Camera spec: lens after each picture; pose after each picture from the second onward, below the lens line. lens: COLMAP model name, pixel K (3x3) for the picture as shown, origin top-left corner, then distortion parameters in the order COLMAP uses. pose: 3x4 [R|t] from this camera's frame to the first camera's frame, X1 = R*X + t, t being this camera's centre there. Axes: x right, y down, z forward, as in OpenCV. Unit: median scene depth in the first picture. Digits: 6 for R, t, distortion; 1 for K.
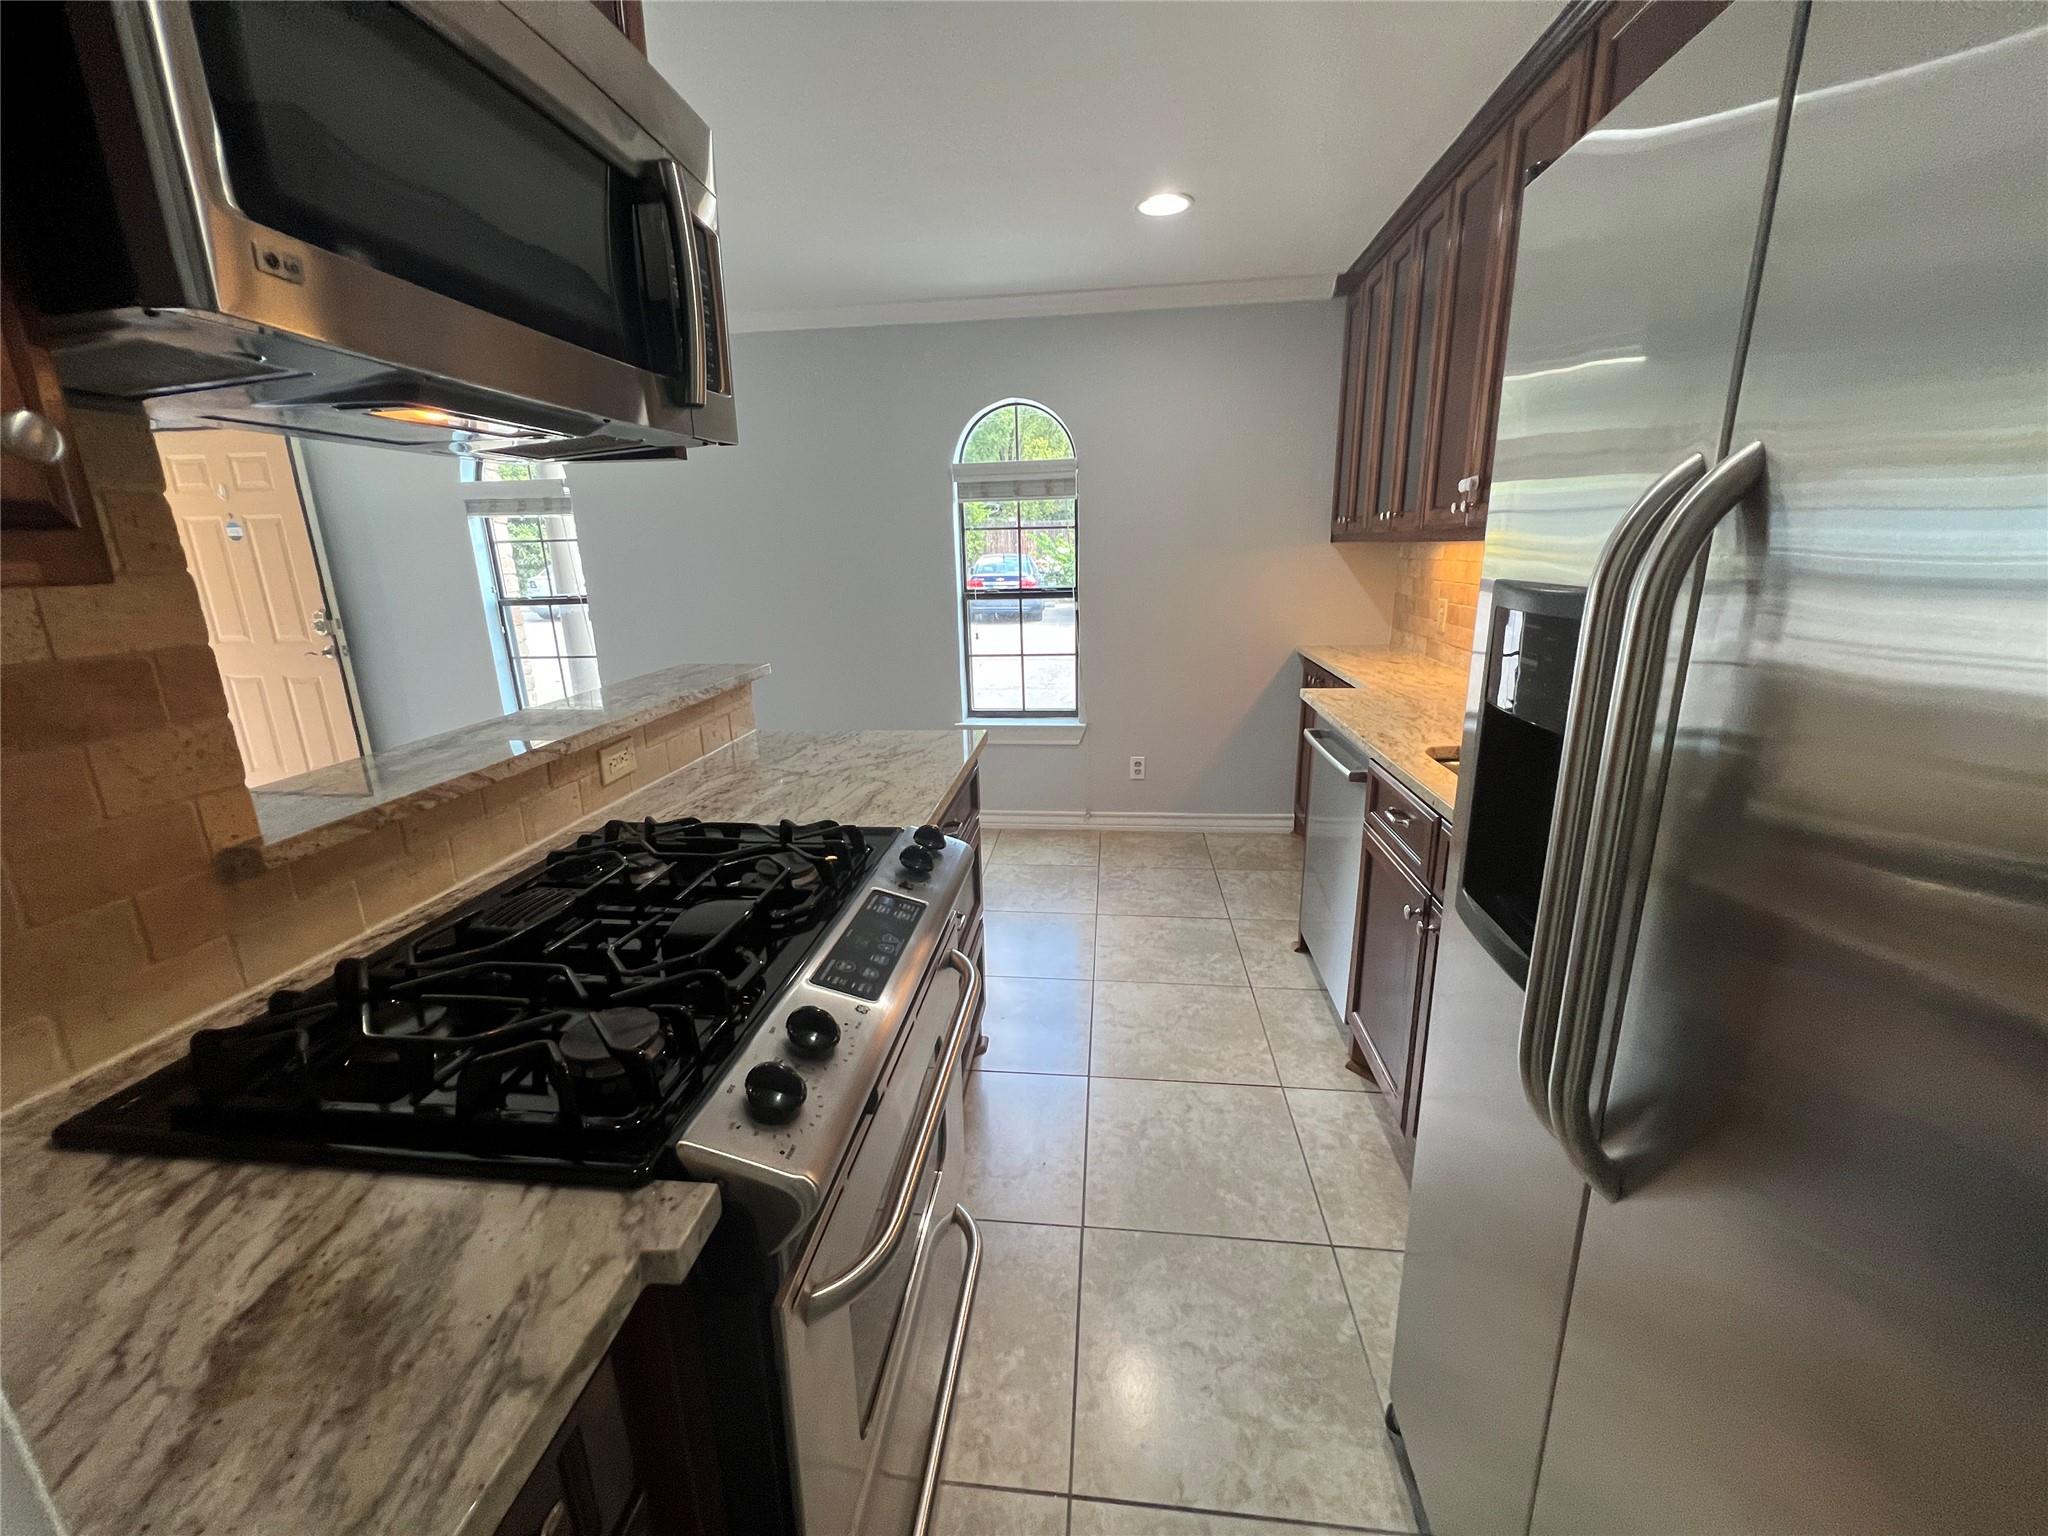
lens RADIAL K [[816.1, 0, 1016.9], [0, 816.1, 763.0], [0, 0, 1]] dist [-0.001950, 0.000246]
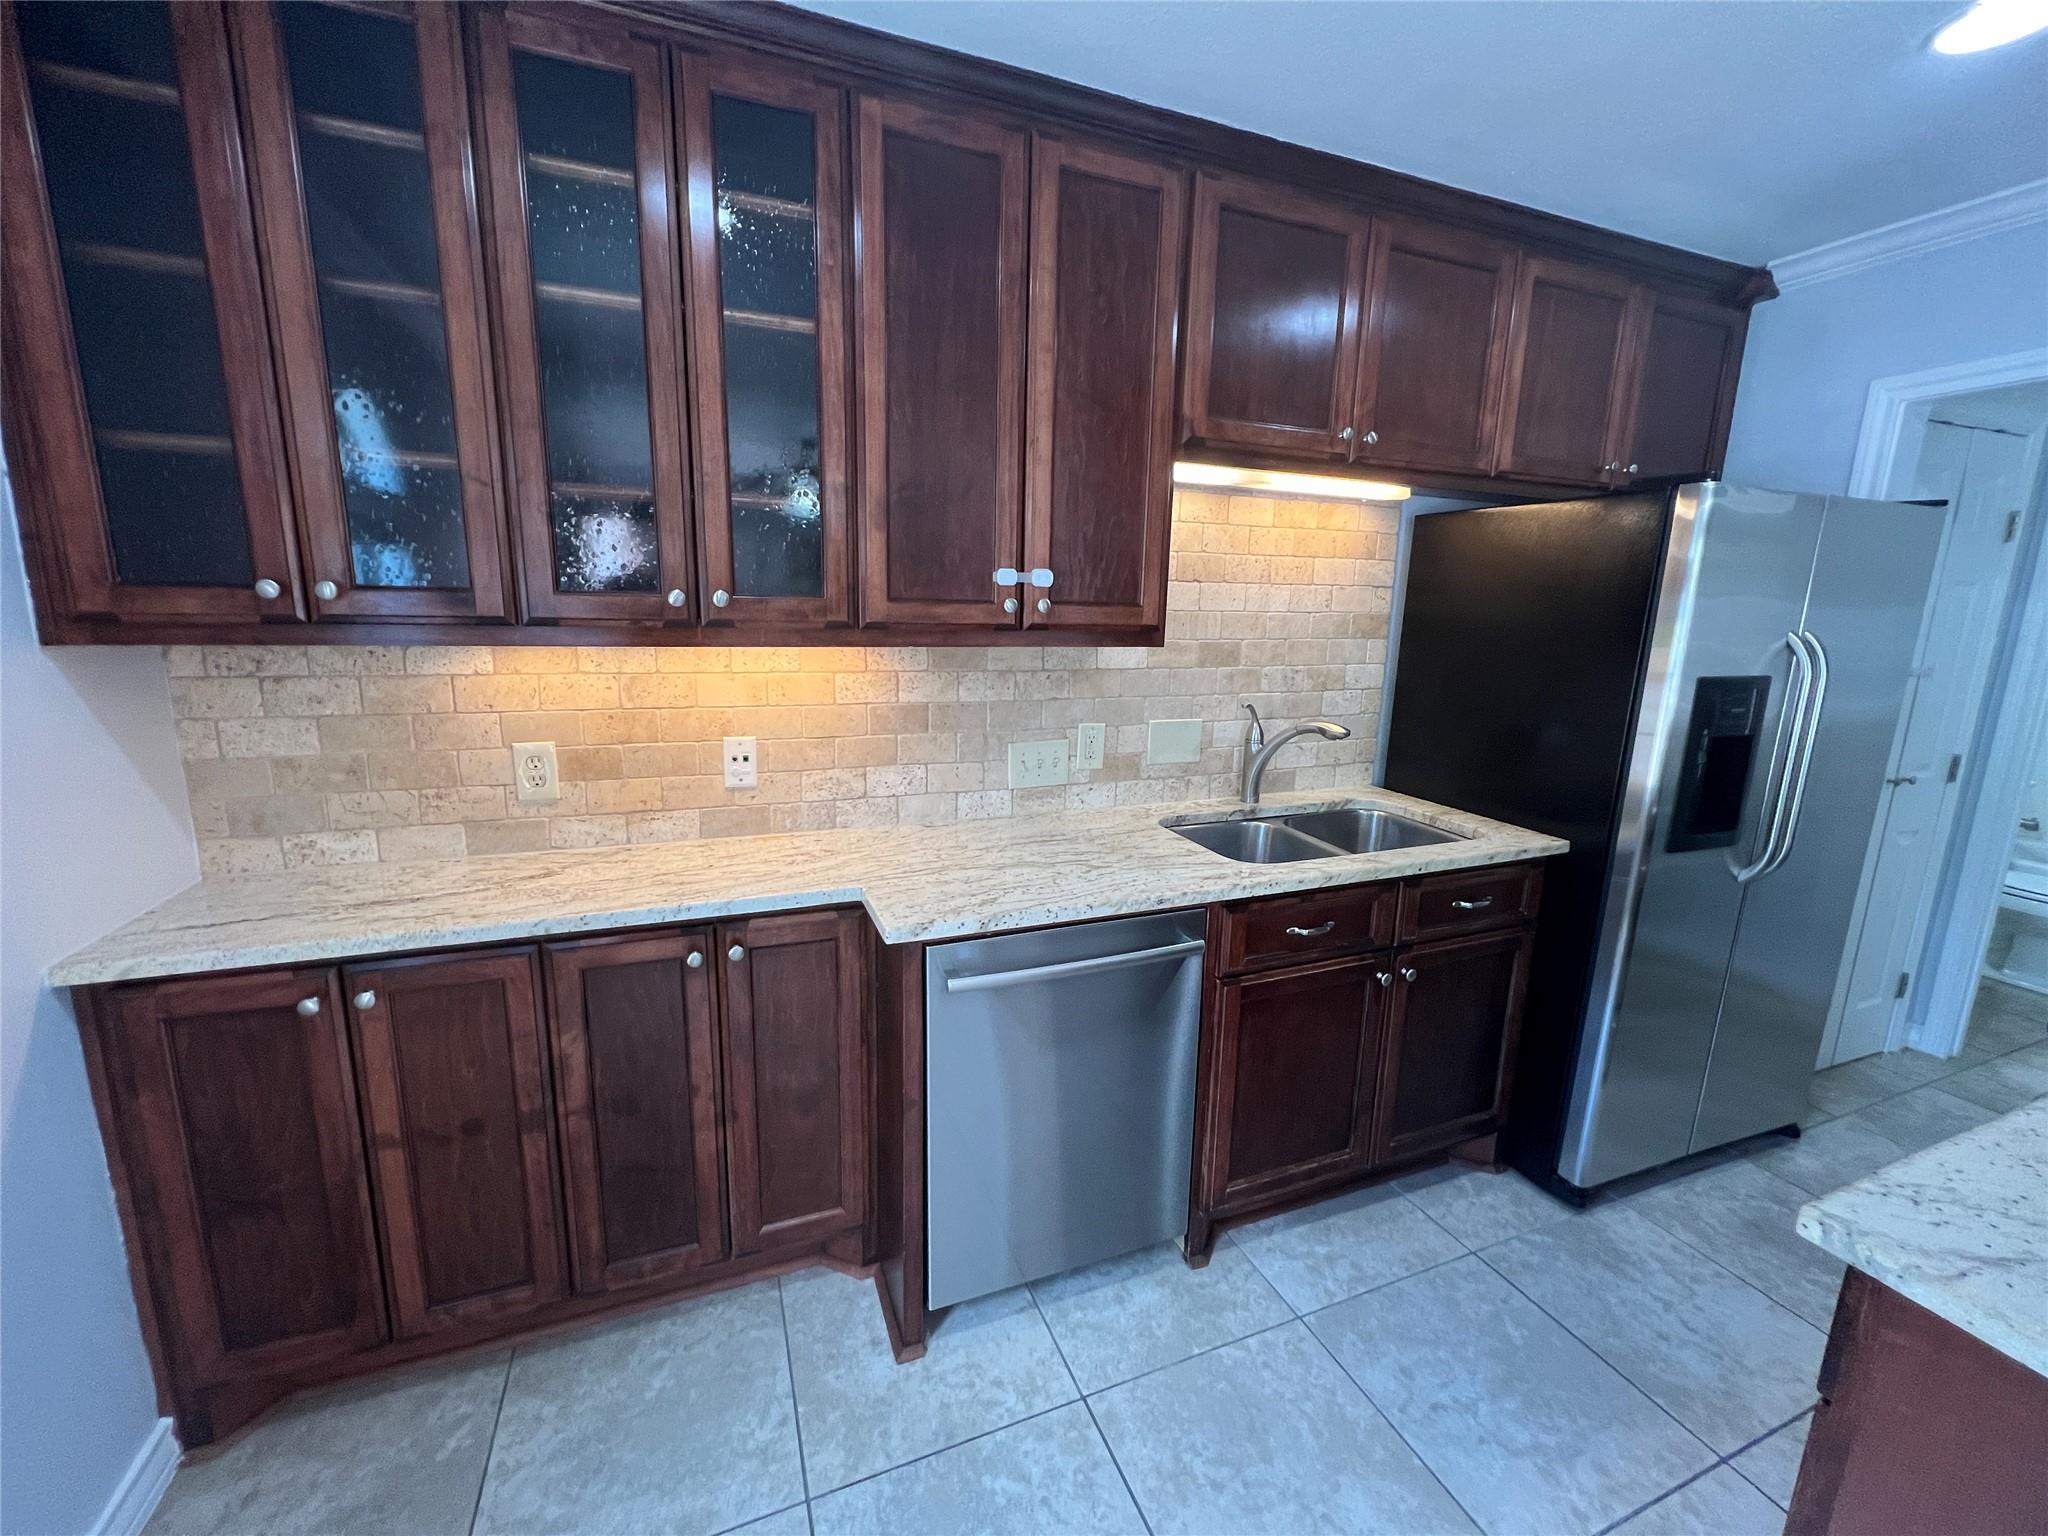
lens RADIAL K [[816.1, 0, 1016.9], [0, 816.1, 763.0], [0, 0, 1]] dist [-0.001950, 0.000246]
pose [[-0.469027, -0.156146, 0.869271, -0.091275], [0.214726, 0.934553, 0.283731, -0.232354], [-0.856684, 0.319733, -0.404802, 0.808648]]
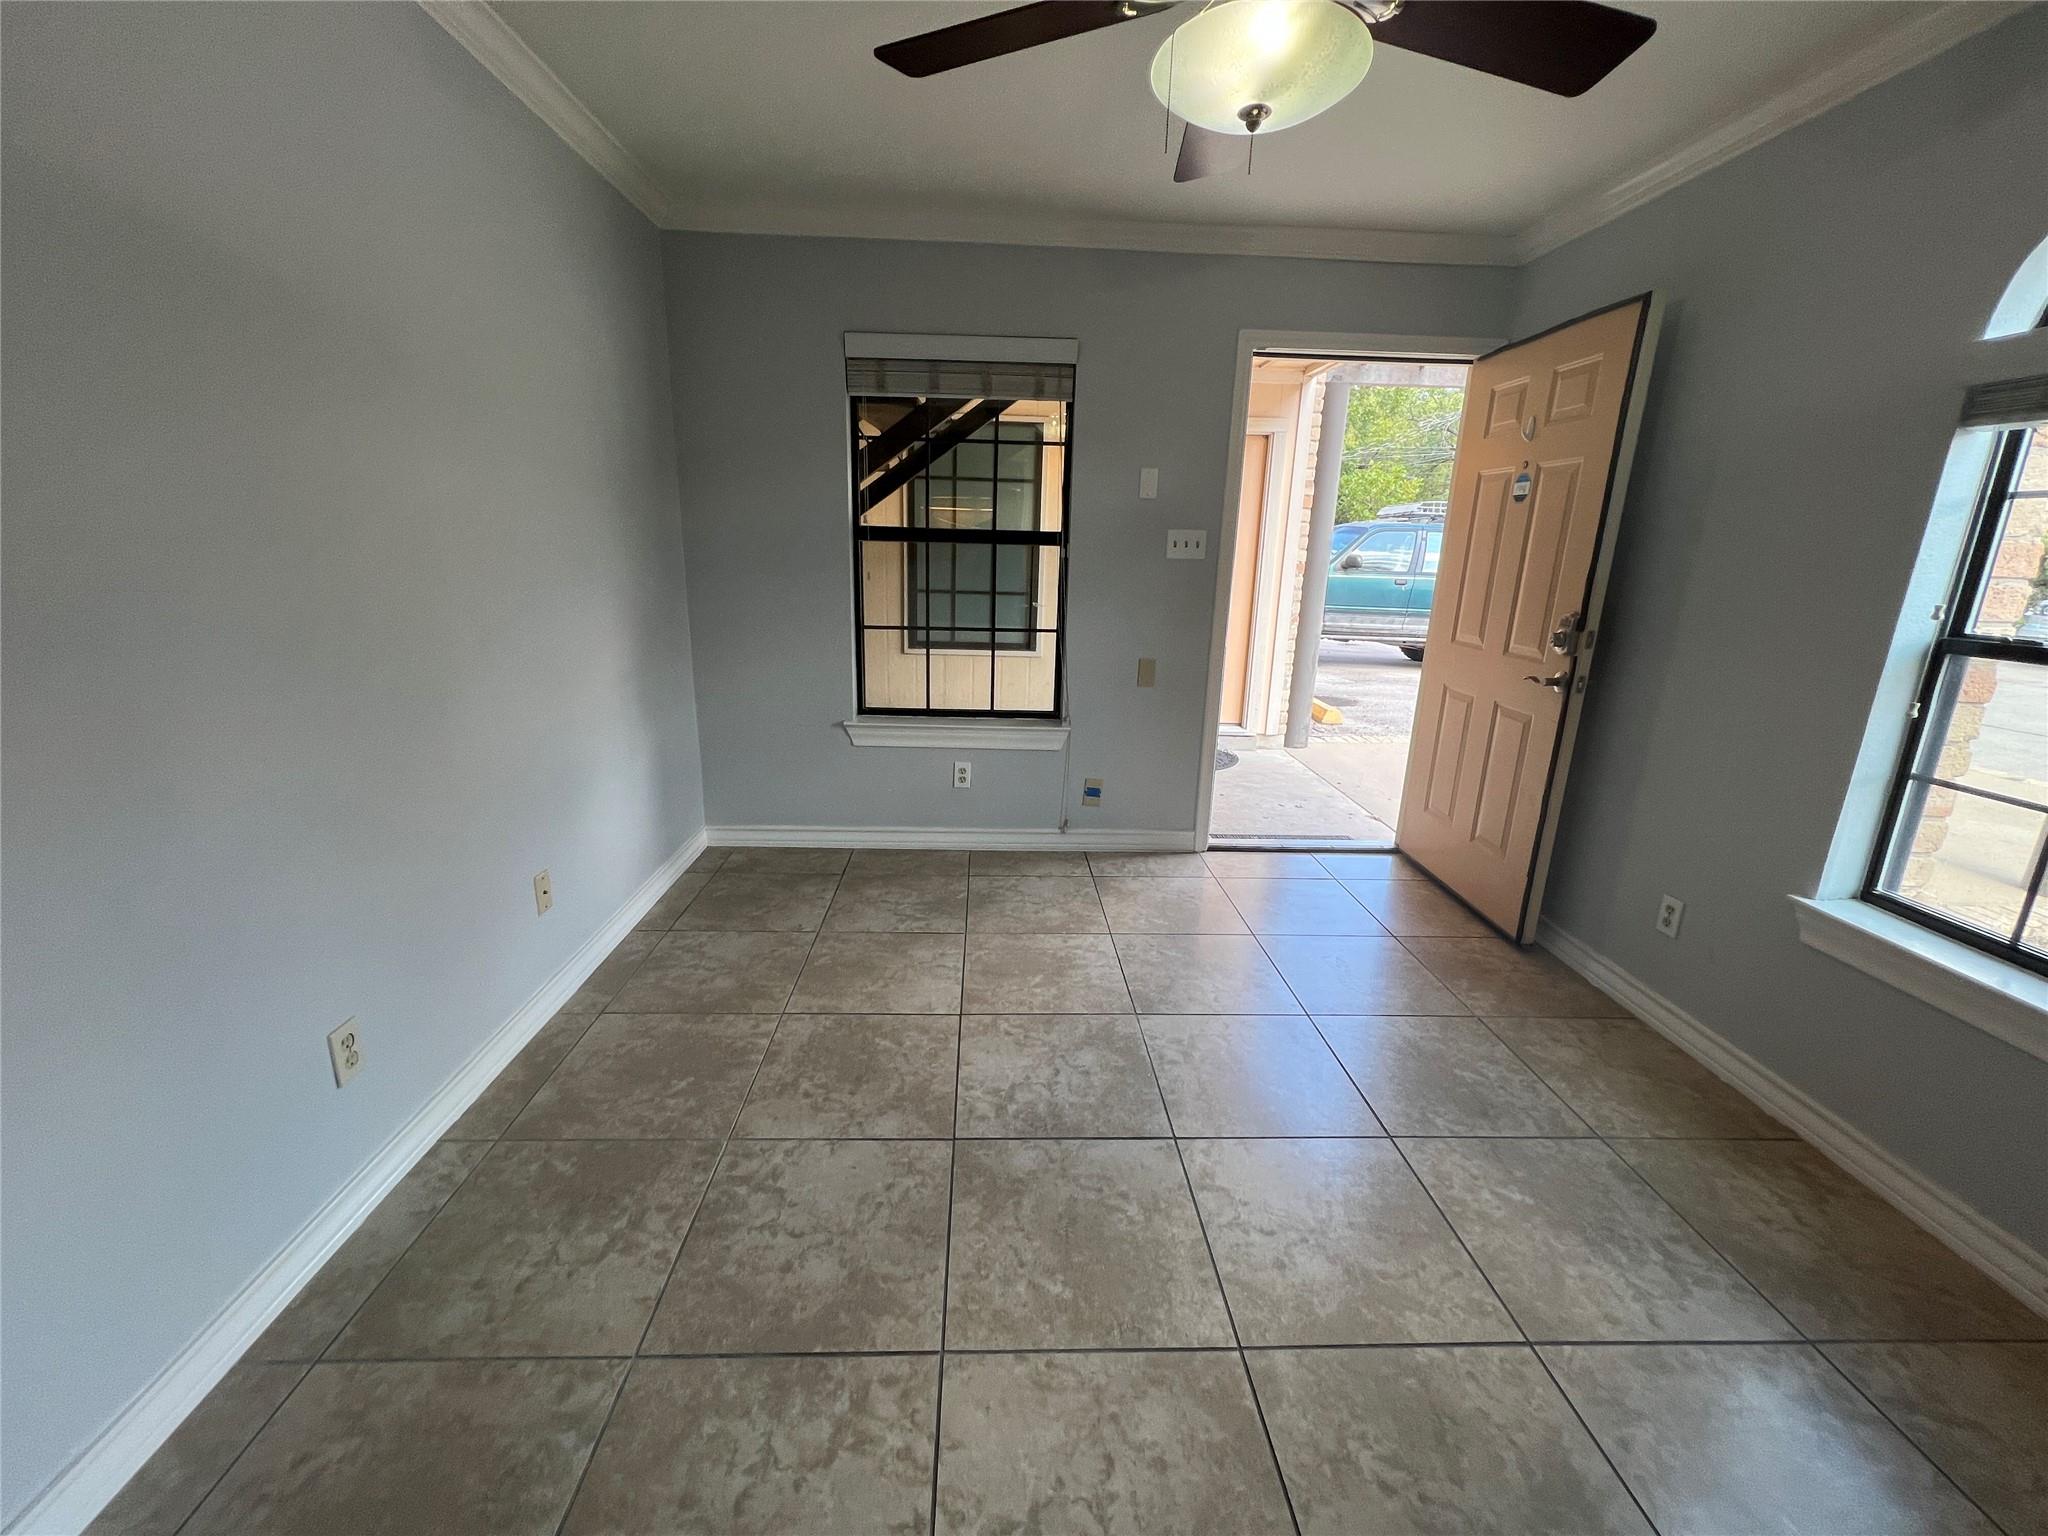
lens RADIAL K [[814.8, 0, 1017.6], [0, 814.8, 765.3], [0, 0, 1]] dist [-0.000804, 0.000121]
pose [[0.149791, 0.284274, -0.946969, -0.350442], [-0.282541, 0.930143, 0.234531, -0.122409], [0.947488, 0.232427, 0.219646, 0.566458]]
